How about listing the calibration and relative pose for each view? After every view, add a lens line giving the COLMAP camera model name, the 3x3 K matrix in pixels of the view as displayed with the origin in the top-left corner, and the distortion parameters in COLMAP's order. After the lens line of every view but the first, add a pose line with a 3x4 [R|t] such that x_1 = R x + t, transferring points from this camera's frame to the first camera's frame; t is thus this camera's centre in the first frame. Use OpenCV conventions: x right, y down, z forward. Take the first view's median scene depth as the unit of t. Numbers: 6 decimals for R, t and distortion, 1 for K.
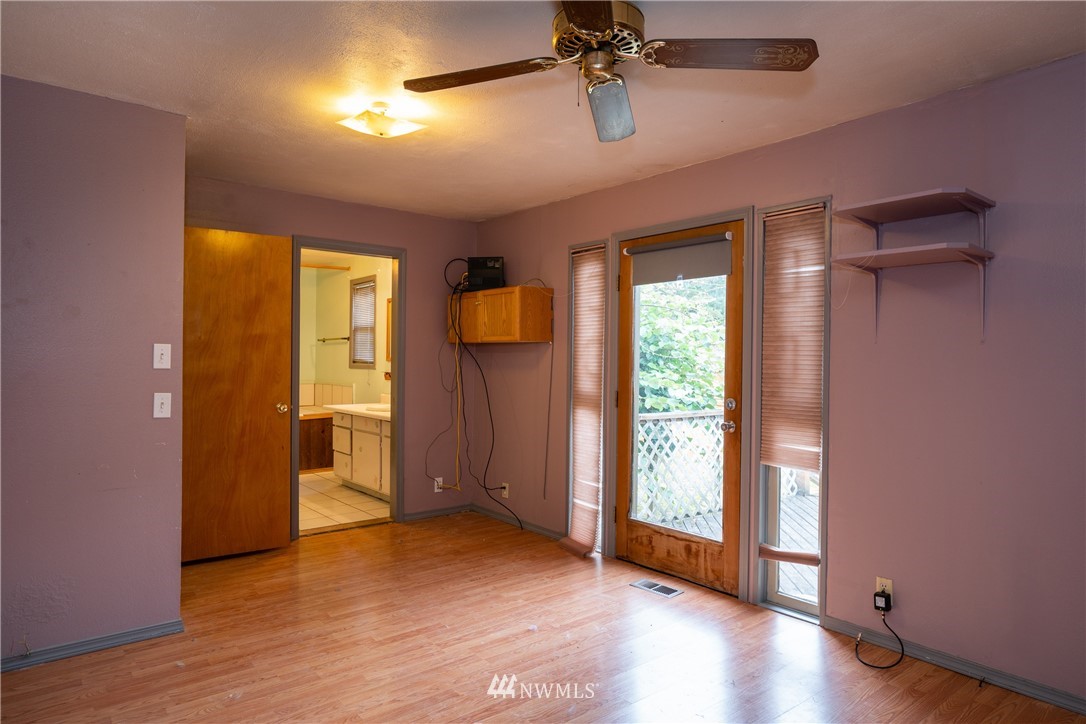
lens RADIAL K [[648.8, 0, 546.8], [0, 648.8, 362.0], [0, 0, 1]] dist [0.008790, 0.001202]
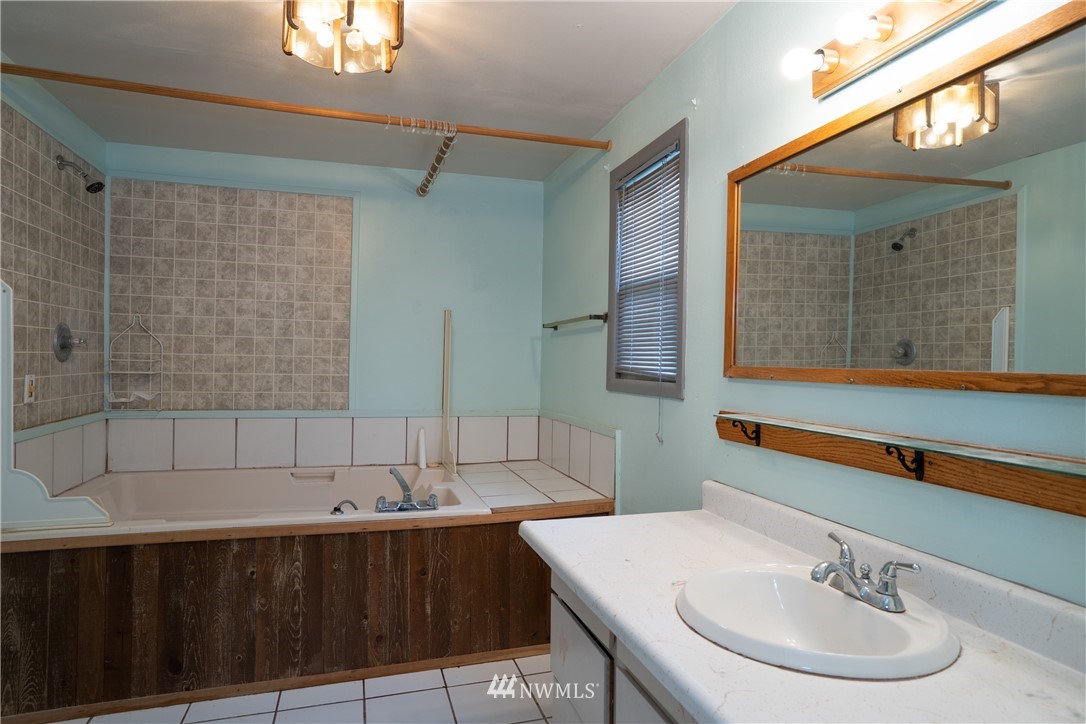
lens RADIAL K [[620.8, 0, 543.4], [0, 620.8, 361.5], [0, 0, 1]] dist [0.018232, 0.000847]
pose [[0.926084, 0.003692, -0.377299, -0.201807], [-0.004014, 0.999992, -0.000067, -0.008333], [0.377296, 0.001576, 0.926091, 0.648143]]
